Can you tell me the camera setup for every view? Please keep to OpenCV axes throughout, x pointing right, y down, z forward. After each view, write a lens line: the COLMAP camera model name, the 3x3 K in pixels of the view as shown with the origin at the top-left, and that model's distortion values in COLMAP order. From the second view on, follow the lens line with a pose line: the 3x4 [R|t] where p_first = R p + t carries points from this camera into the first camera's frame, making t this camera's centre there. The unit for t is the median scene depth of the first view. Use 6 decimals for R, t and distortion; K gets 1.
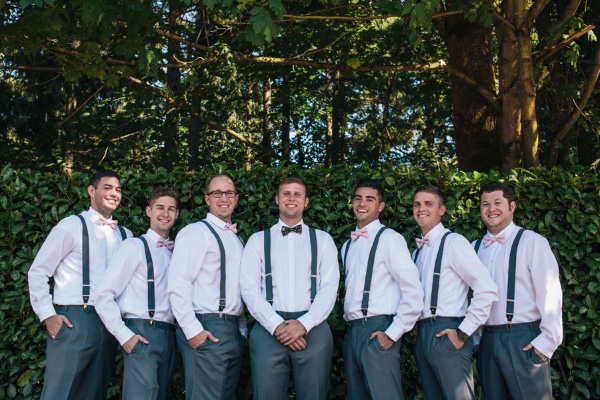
lens RADIAL K [[594.9, 0, 300.0], [0, 594.9, 200.0], [0, 0, 1]] dist [-0.002748, 0.003396]
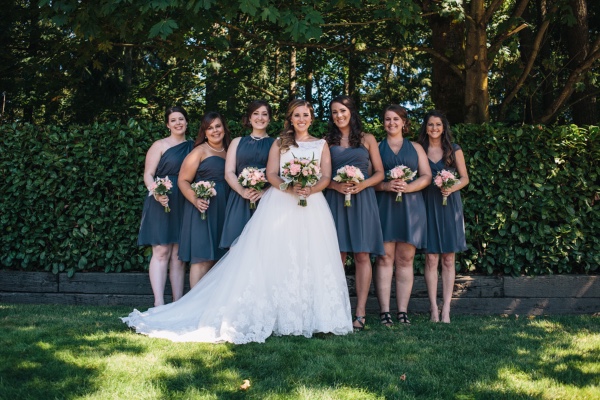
lens RADIAL K [[594.9, 0, 300.0], [0, 594.9, 200.0], [0, 0, 1]] dist [-0.002748, 0.003396]
pose [[0.999403, 0.015730, -0.030776, -0.001022], [-0.013187, 0.996614, 0.081163, 0.007029], [0.031948, -0.080708, 0.996226, -0.166695]]
